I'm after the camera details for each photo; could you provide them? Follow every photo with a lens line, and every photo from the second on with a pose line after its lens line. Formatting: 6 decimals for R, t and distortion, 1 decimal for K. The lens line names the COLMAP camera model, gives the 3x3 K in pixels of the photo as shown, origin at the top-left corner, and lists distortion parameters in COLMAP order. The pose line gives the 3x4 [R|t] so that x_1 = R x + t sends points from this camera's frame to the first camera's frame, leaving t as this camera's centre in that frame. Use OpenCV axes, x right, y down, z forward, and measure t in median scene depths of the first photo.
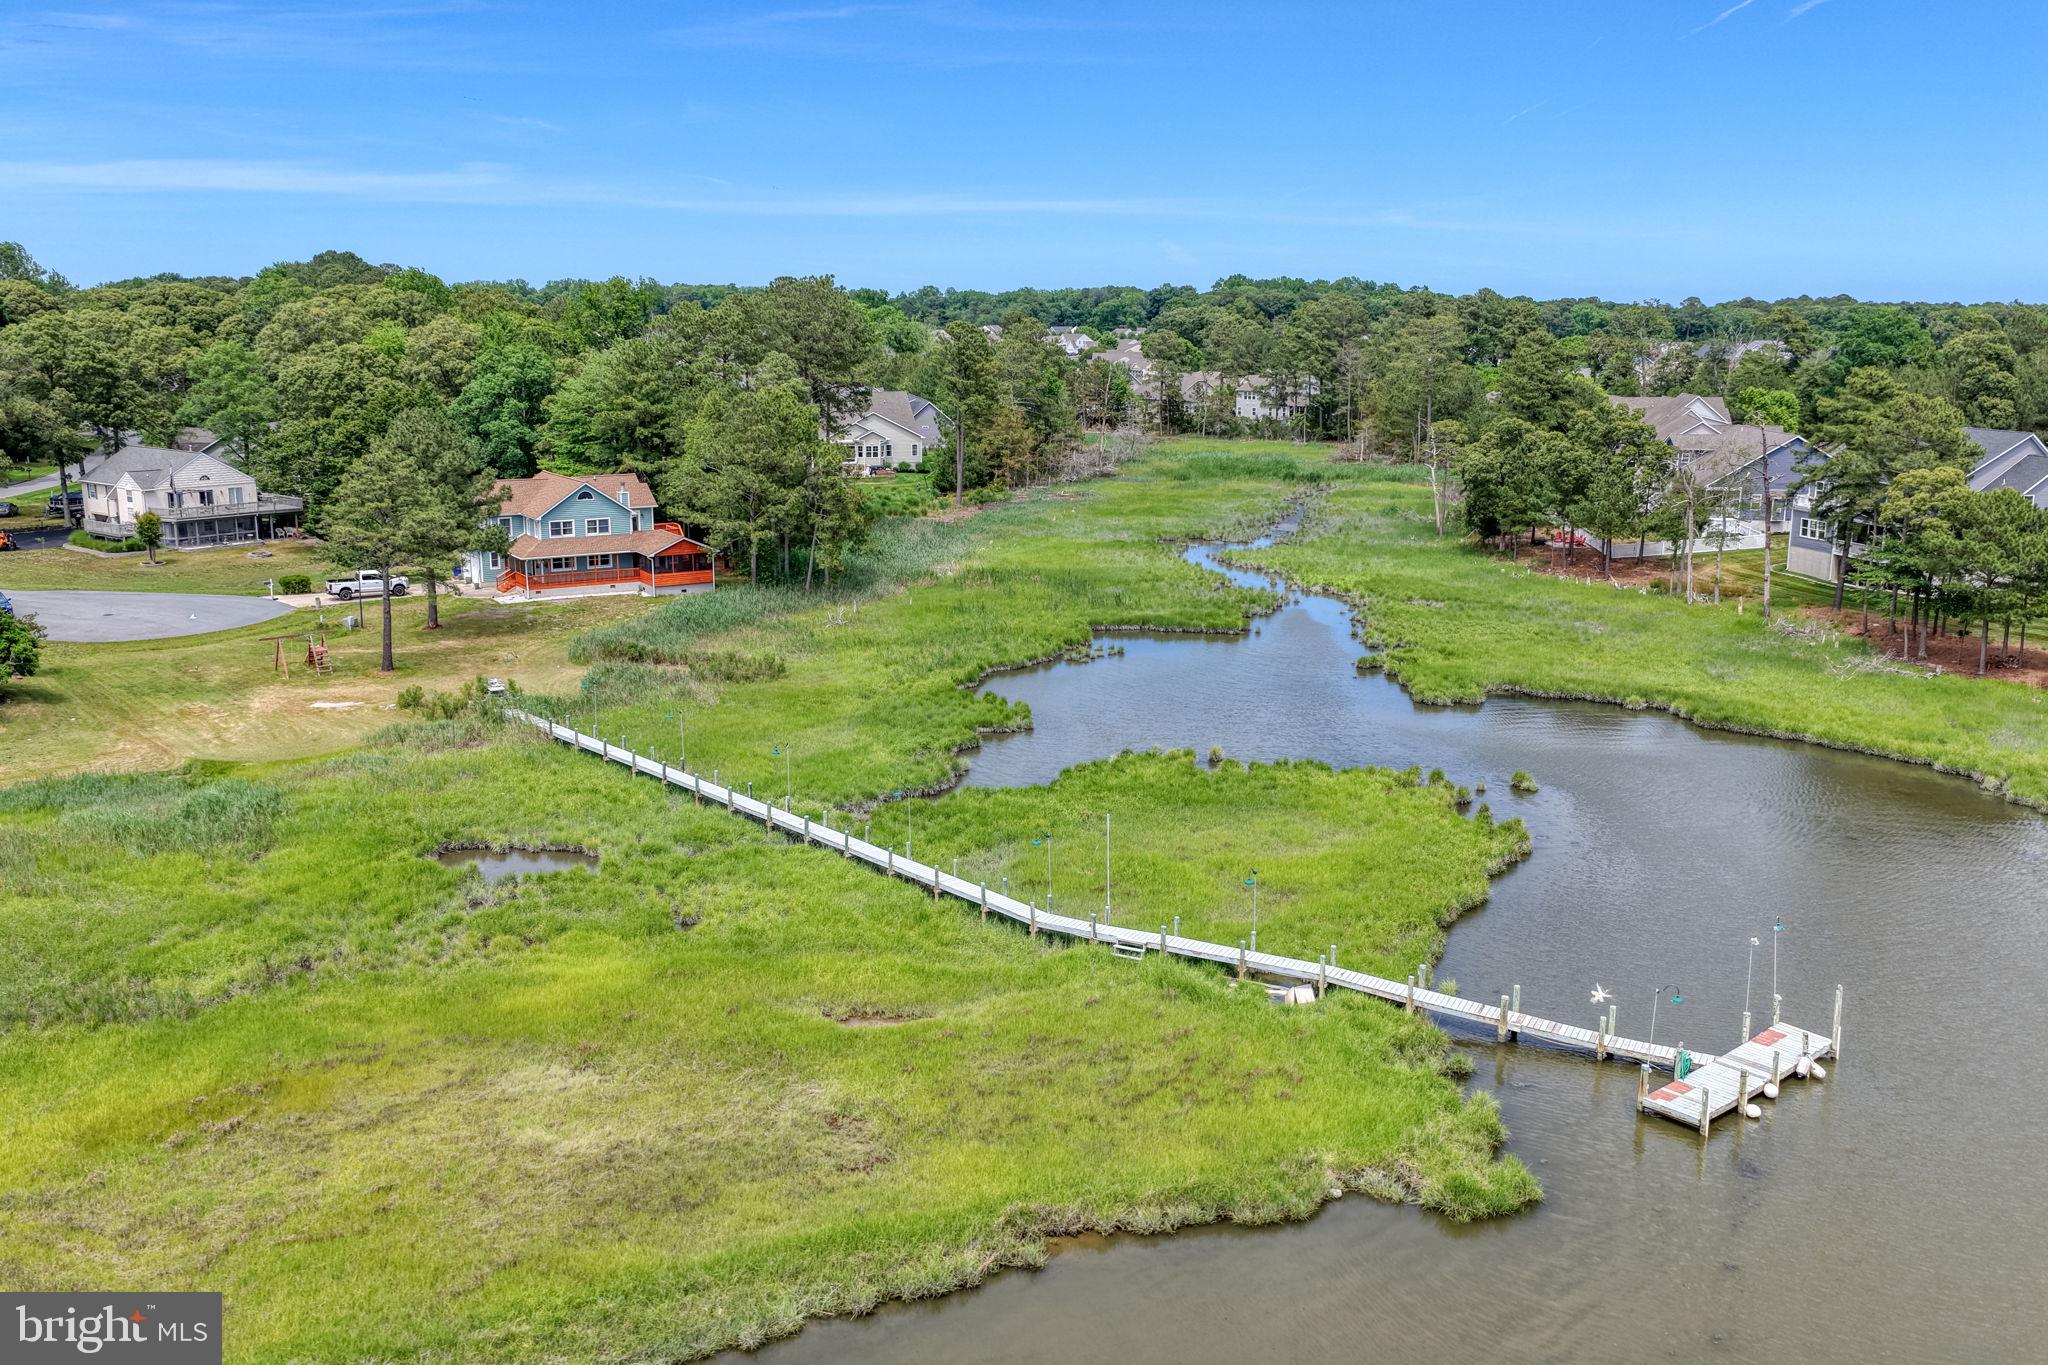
lens RADIAL K [[1704.4, 0, 1023.2], [0, 1704.4, 721.9], [0, 0, 1]] dist [-0.010200, 0.032191]
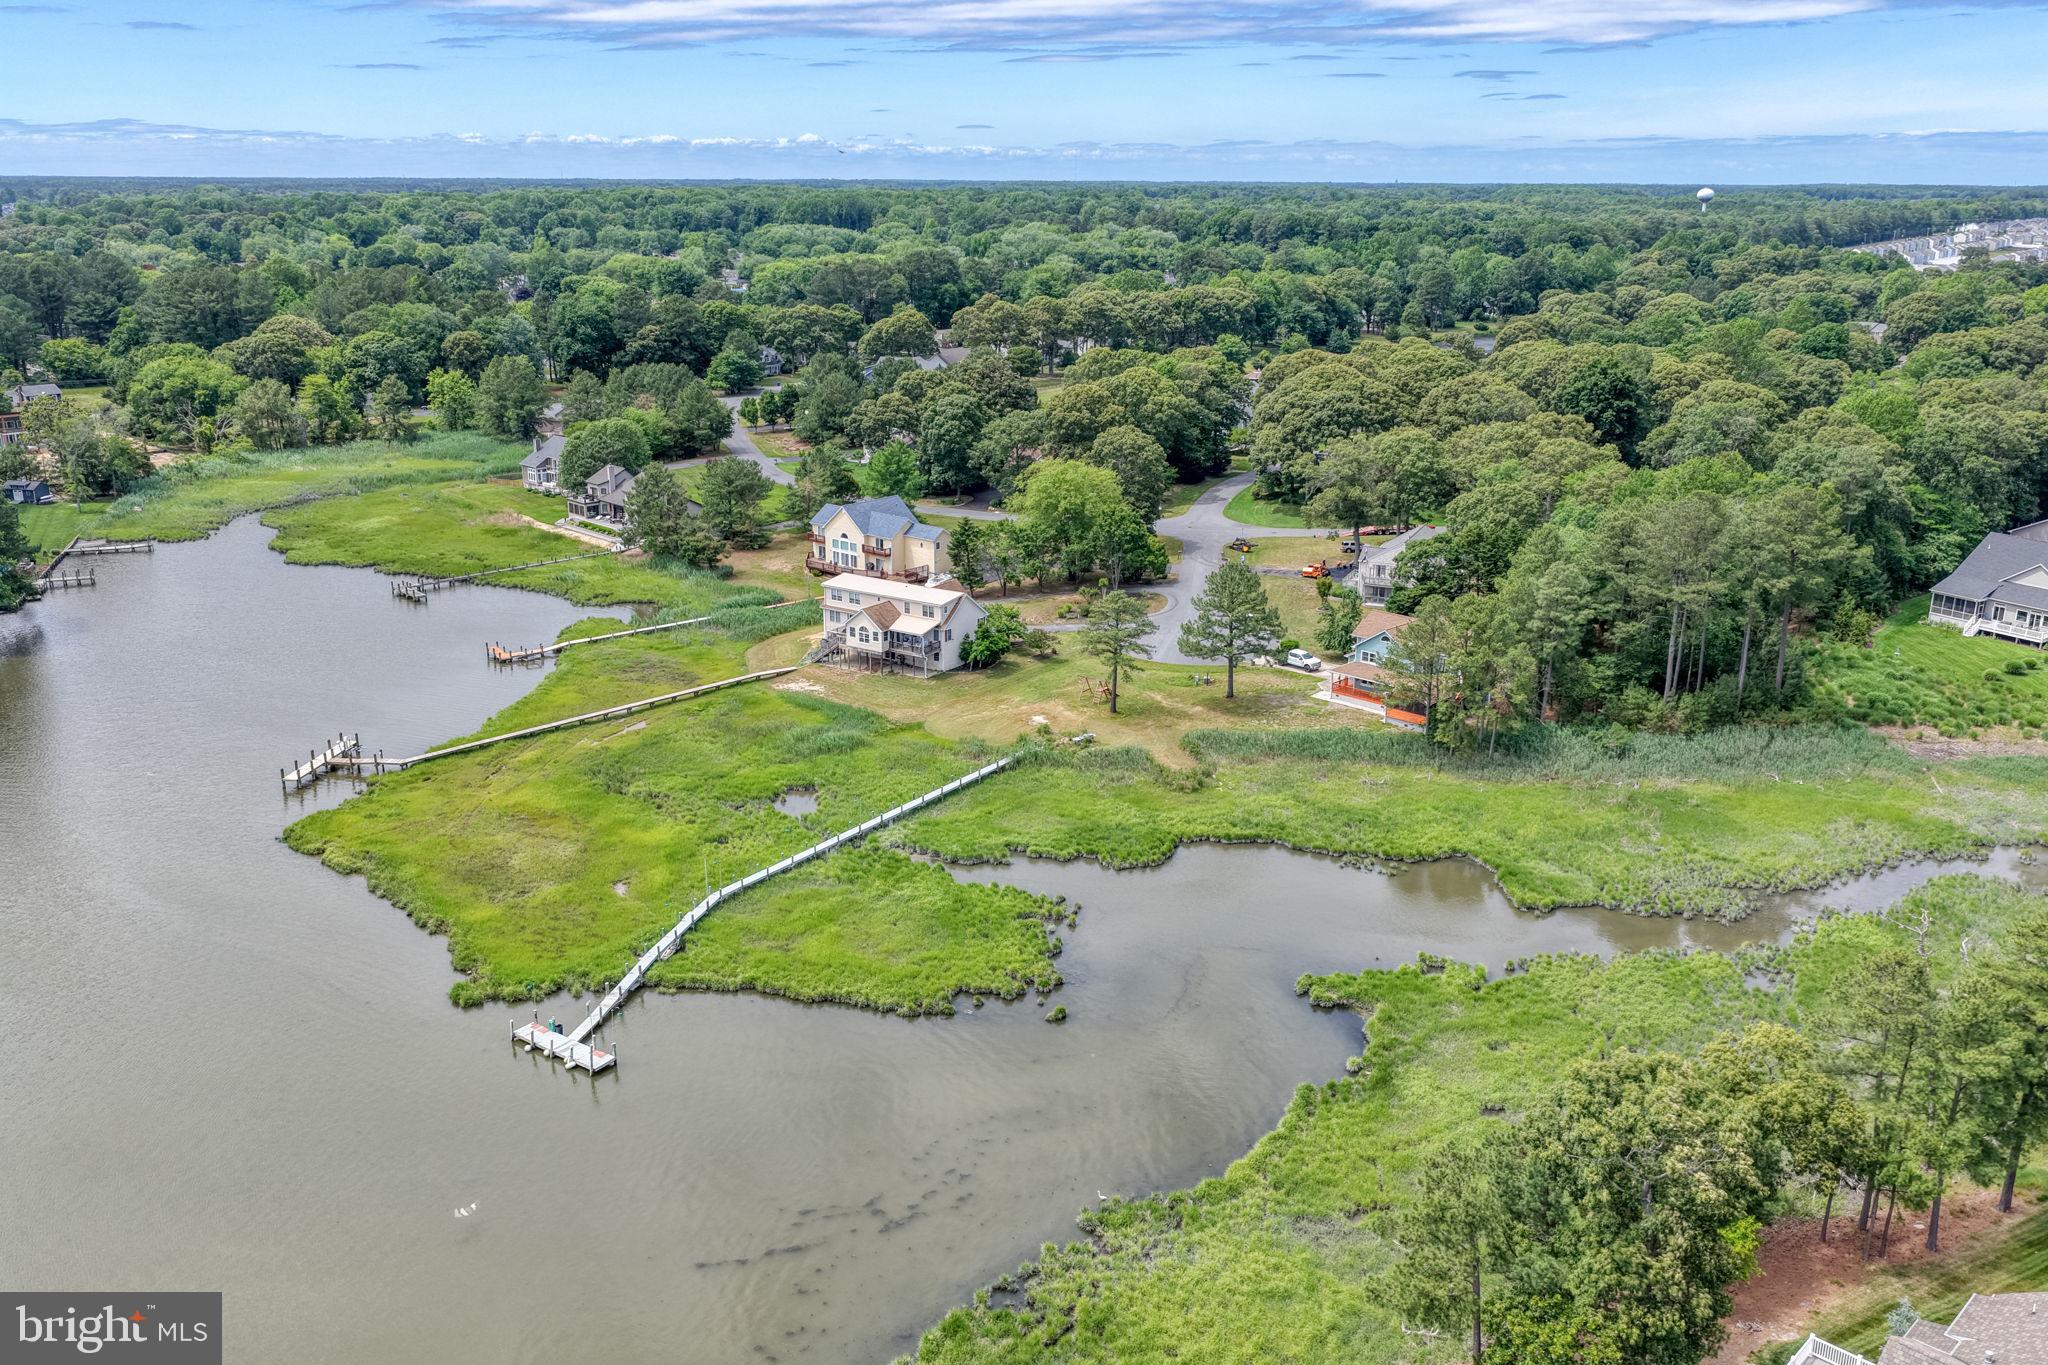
lens RADIAL K [[1704.4, 0, 1028.9], [0, 1704.4, 673.3], [0, 0, 1]] dist [-0.010200, 0.032191]
pose [[0.239287, 0.269385, -0.932831, 1.291423], [-0.229428, 0.949222, 0.215266, -0.448442], [0.943453, 0.162507, 0.288941, 0.441087]]
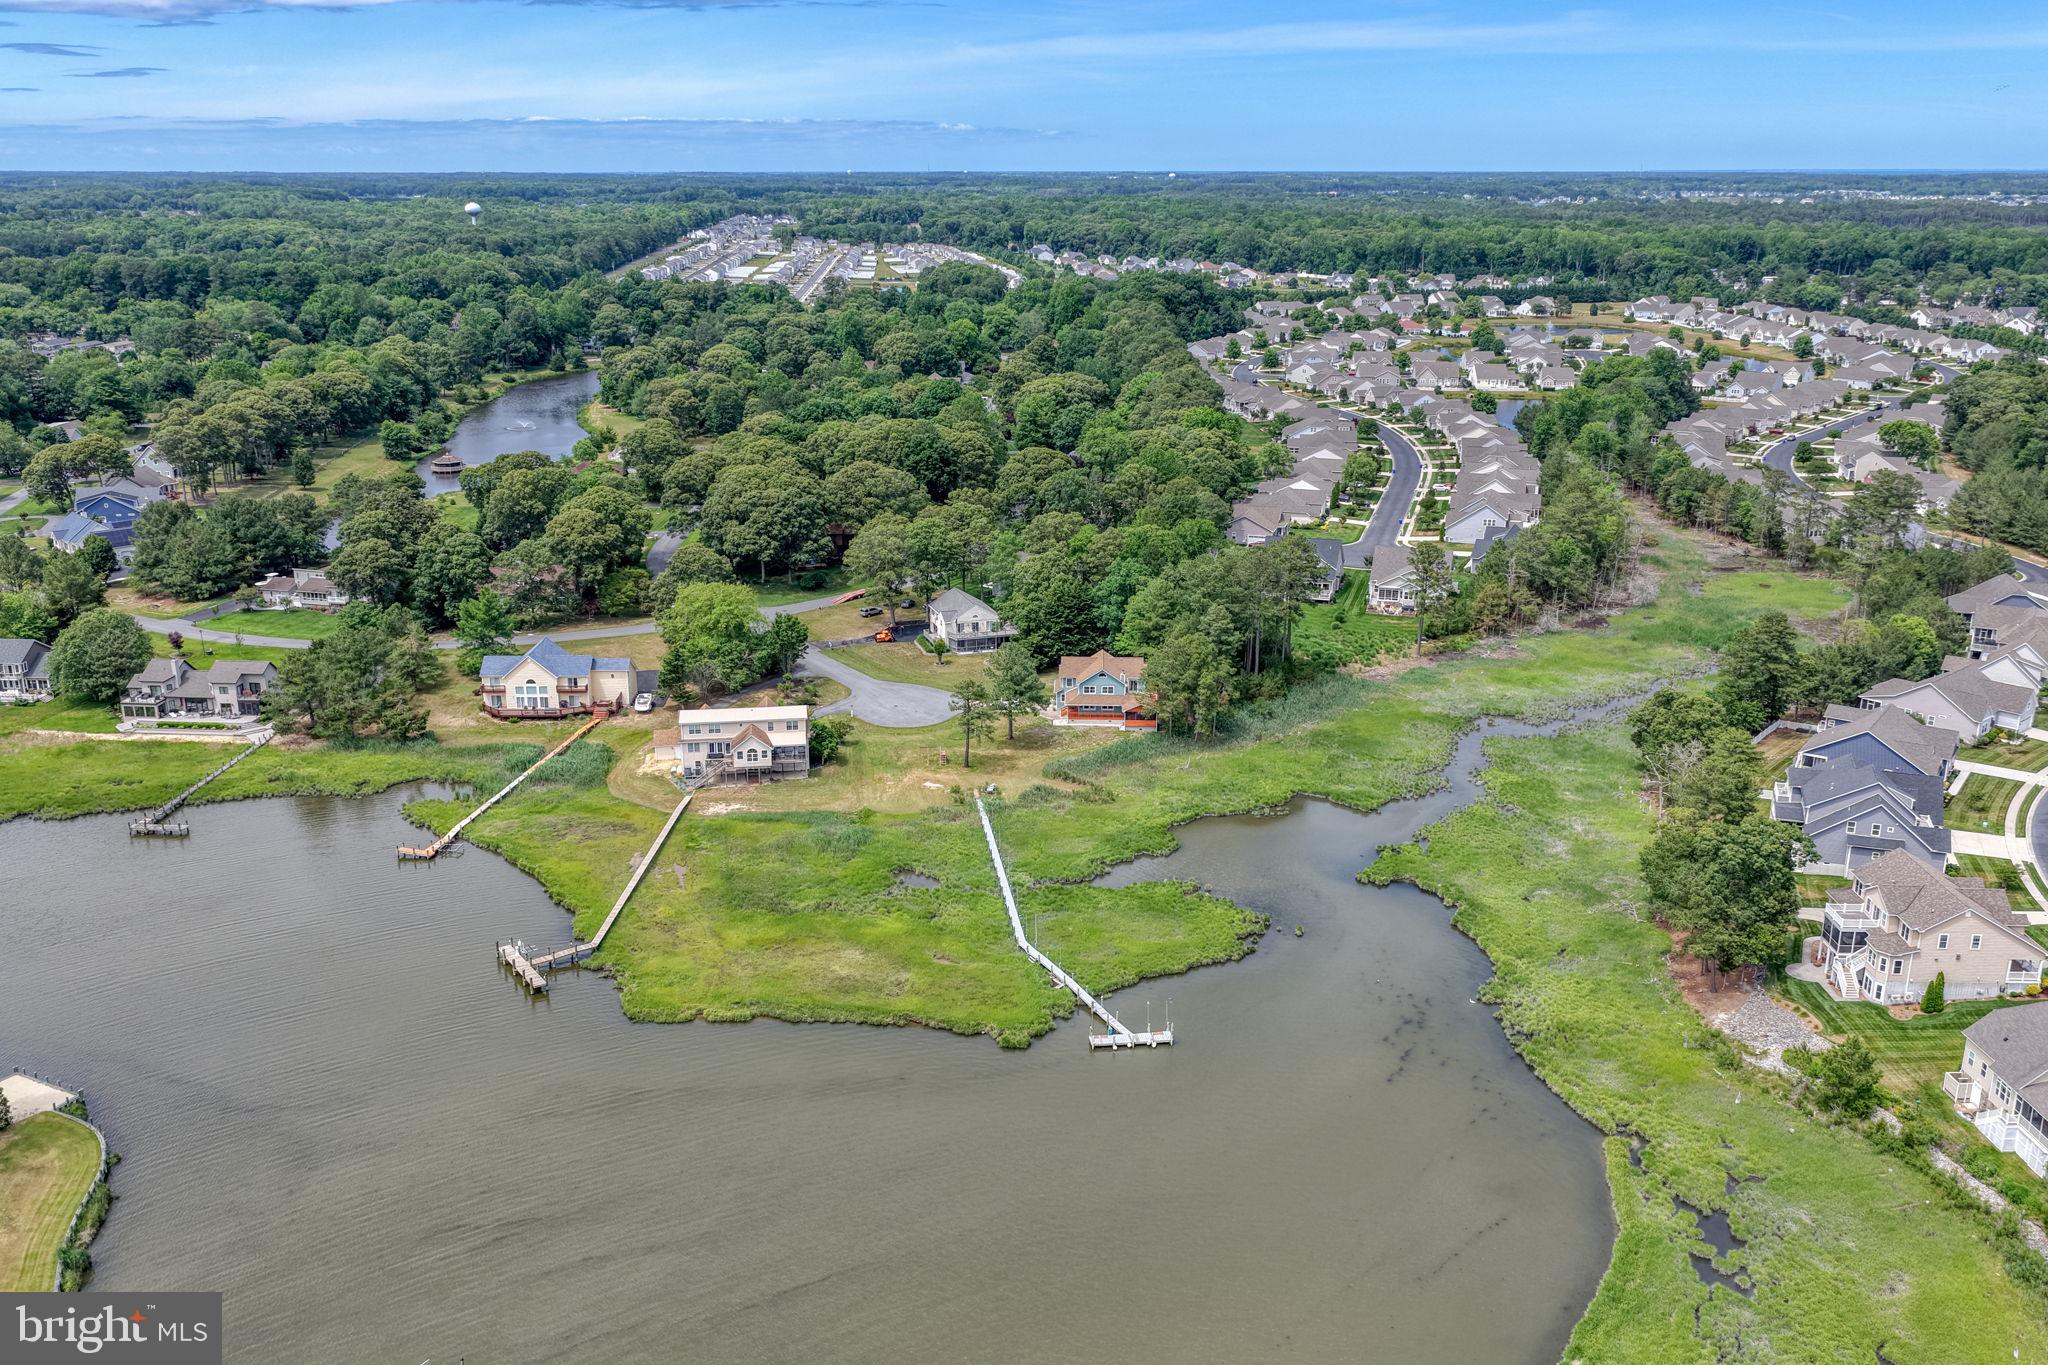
lens RADIAL K [[1730.0, 0, 1028.7], [0, 1730.0, 674.8], [0, 0, 1]] dist [-0.010944, 0.035353]
pose [[0.830461, 0.155002, -0.535078, 1.017636], [-0.127528, 0.987901, 0.088247, -0.402453], [0.542283, -0.005048, 0.840181, -1.018769]]
